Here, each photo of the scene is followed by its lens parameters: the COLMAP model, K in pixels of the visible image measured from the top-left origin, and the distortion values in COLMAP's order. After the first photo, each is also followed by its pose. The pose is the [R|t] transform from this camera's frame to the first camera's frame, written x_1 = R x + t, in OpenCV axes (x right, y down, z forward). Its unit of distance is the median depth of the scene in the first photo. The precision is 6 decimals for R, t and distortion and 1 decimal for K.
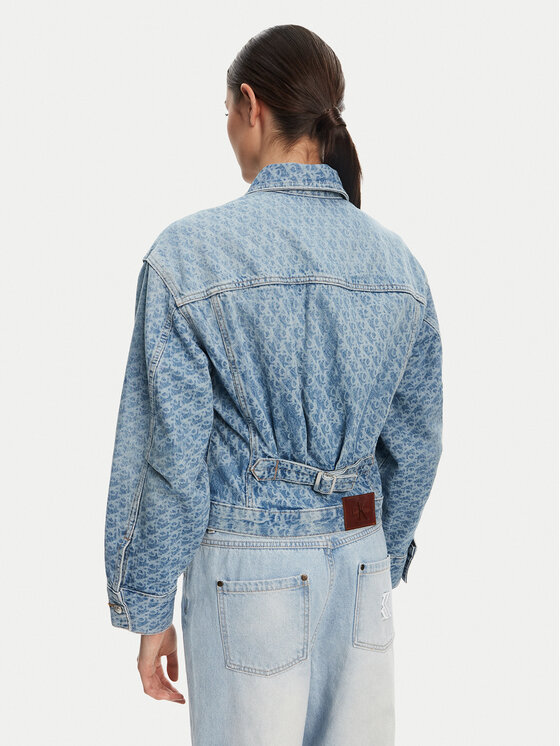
lens RADIAL K [[611.1, 0, 280.0], [0, 611.1, 373.0], [0, 0, 1]] dist [-0.002070, -0.000964]
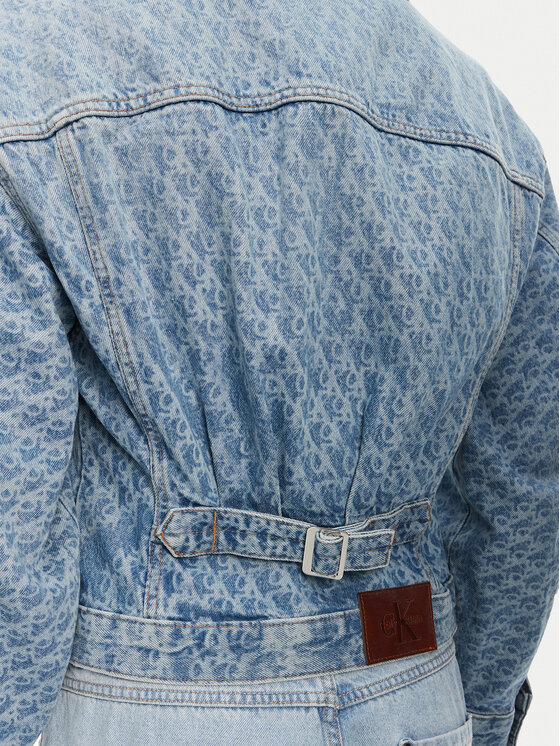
lens RADIAL K [[1058.3, 0, 280.0], [0, 1058.3, 373.0], [0, 0, 1]] dist [-0.113056, 0.073973]
pose [[0.999960, -0.008727, 0.002158, 0.043786], [0.008783, 0.999583, -0.027518, 0.067344], [-0.001917, 0.027536, 0.999619, 0.242268]]
